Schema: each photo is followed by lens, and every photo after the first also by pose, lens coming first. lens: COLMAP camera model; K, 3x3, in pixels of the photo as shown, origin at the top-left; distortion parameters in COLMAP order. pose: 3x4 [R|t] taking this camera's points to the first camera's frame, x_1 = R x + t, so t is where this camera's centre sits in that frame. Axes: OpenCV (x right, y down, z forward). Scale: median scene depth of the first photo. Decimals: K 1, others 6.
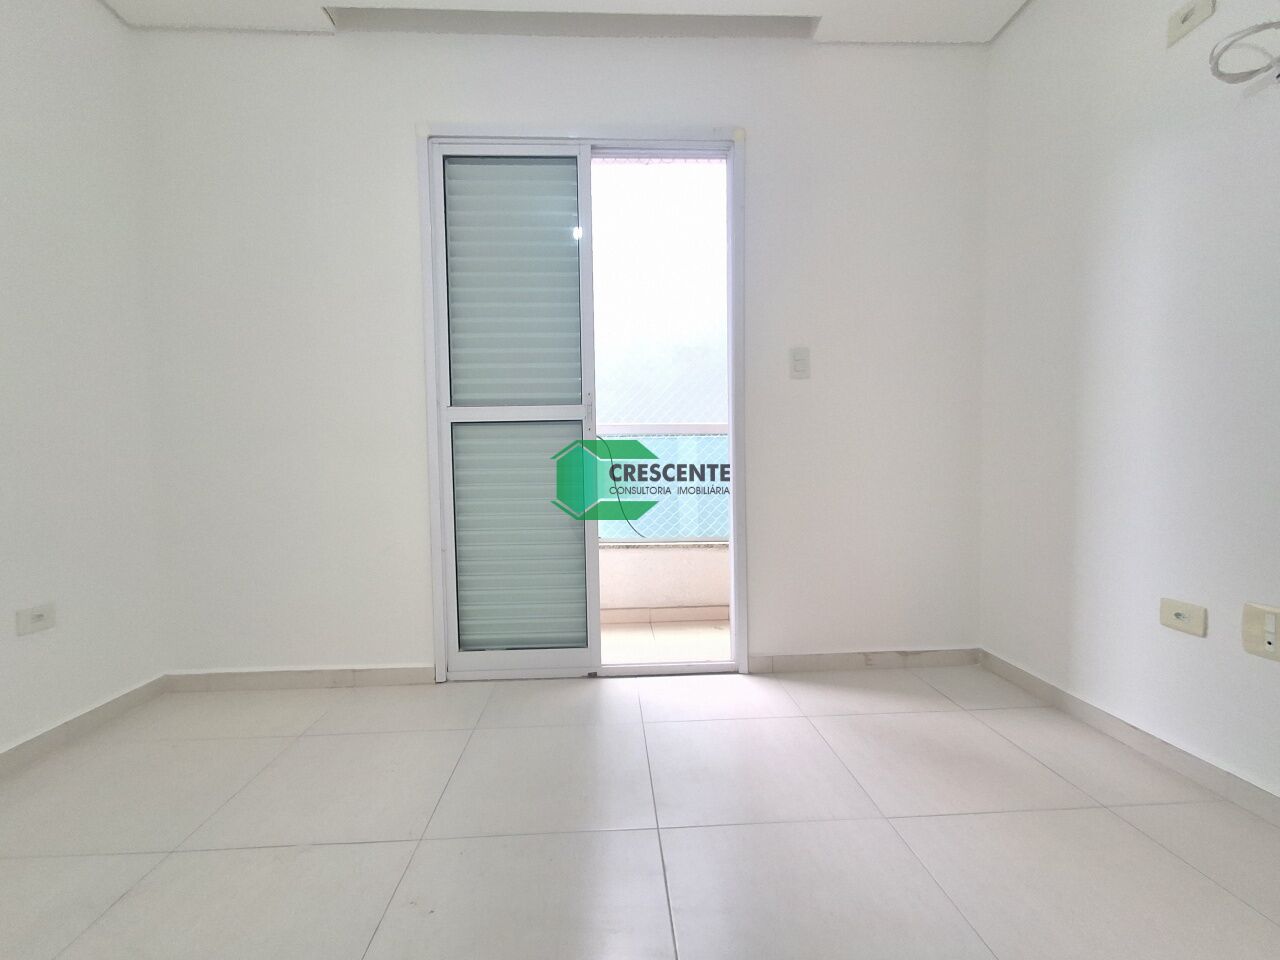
lens RADIAL K [[579.4, 0, 632.4], [0, 579.4, 481.3], [0, 0, 1]] dist [0.002606, 0.001662]
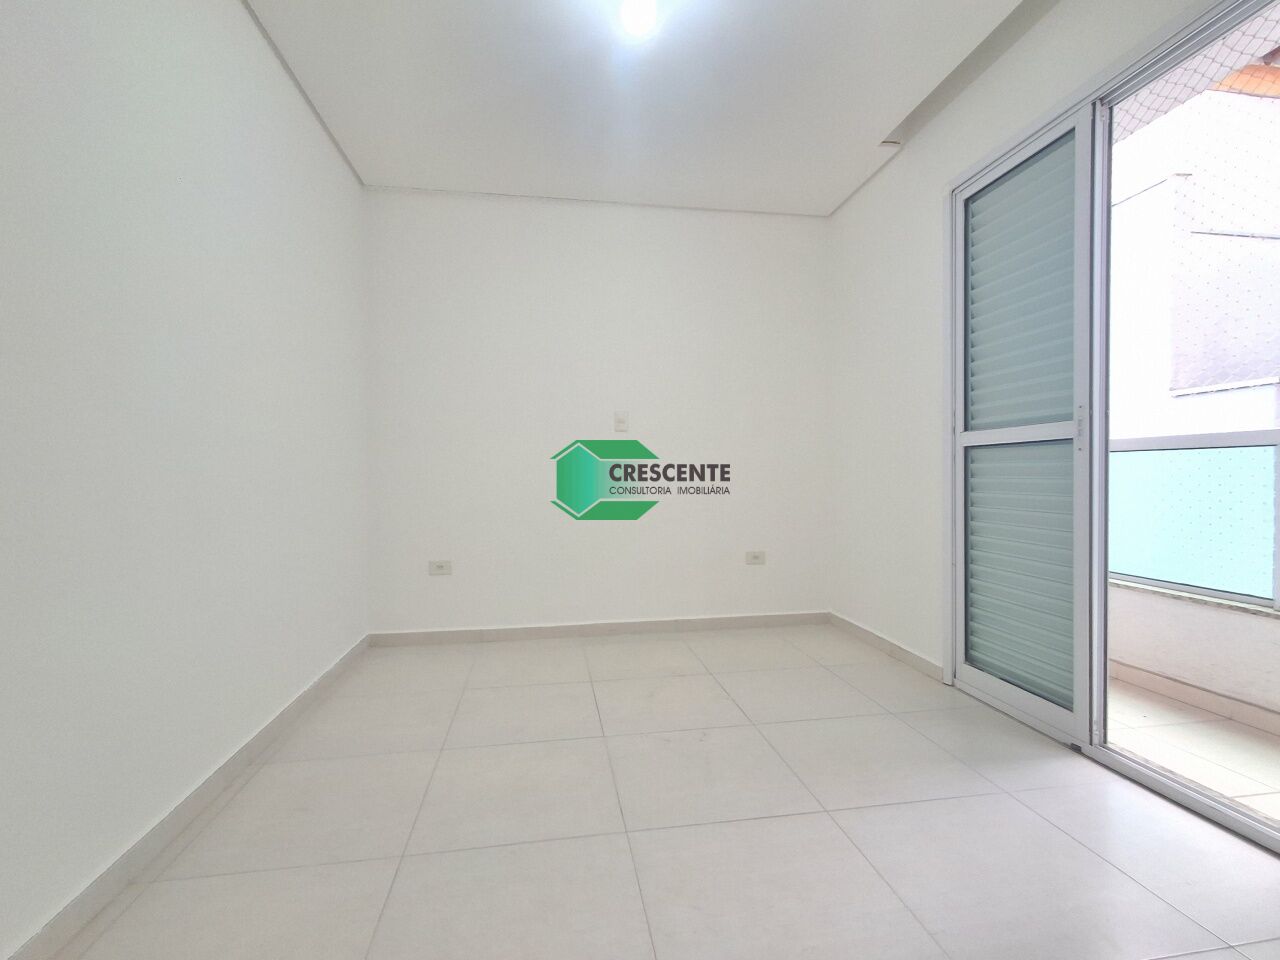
lens RADIAL K [[579.4, 0, 632.4], [0, 579.4, 481.3], [0, 0, 1]] dist [0.002606, 0.001662]
pose [[0.096312, 0.025951, -0.995013, 0.691840], [-0.030967, 0.999254, 0.023064, -0.043862], [0.994869, 0.028591, 0.097044, 0.287654]]
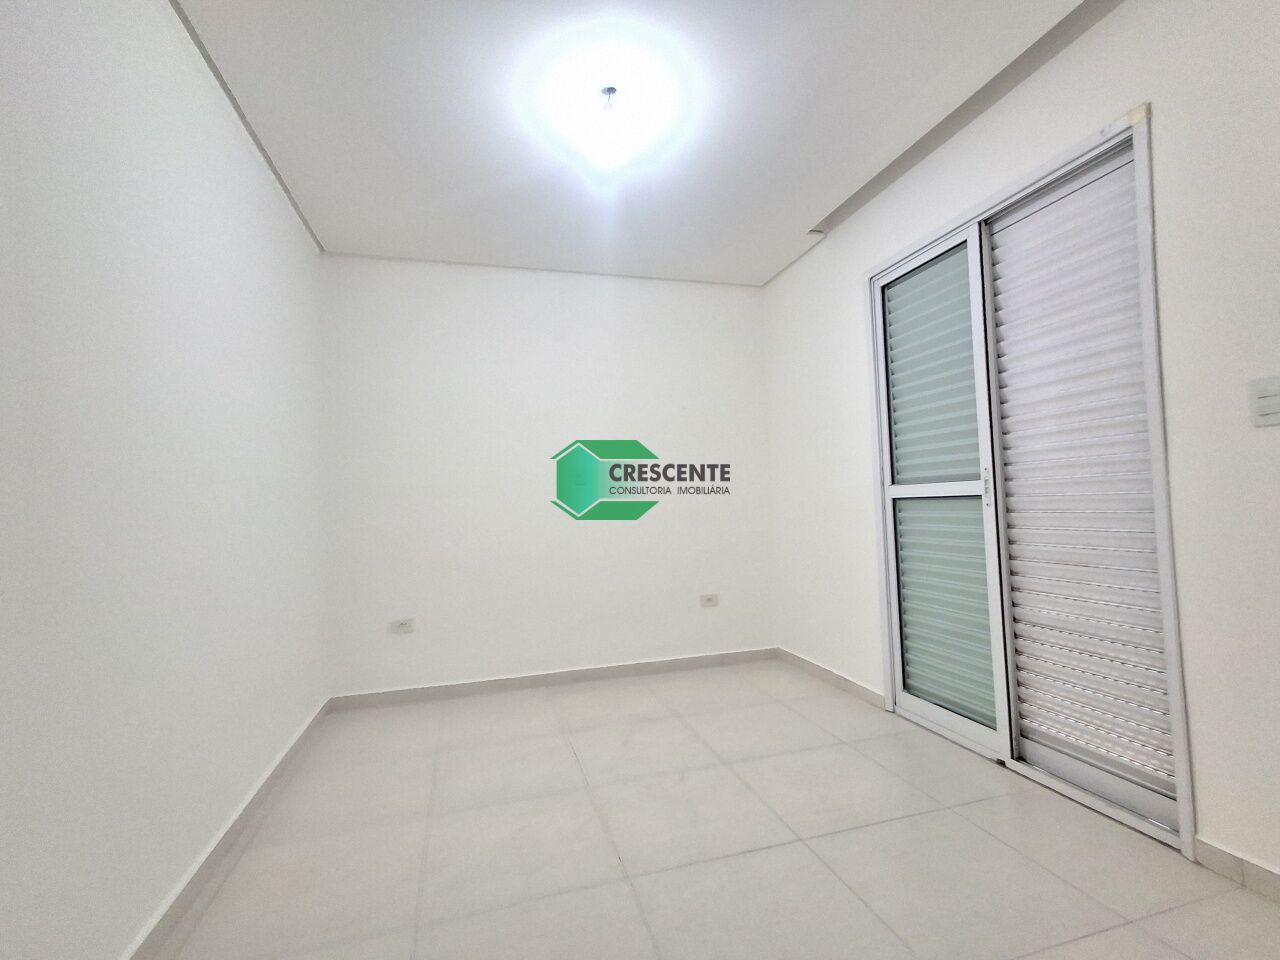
lens RADIAL K [[579.4, 0, 632.4], [0, 579.4, 481.3], [0, 0, 1]] dist [0.002606, 0.001662]
pose [[0.214040, -0.033055, -0.976265, 0.760171], [-0.003870, 0.999391, -0.034686, -0.092839], [0.976817, 0.011203, 0.213782, 0.203082]]
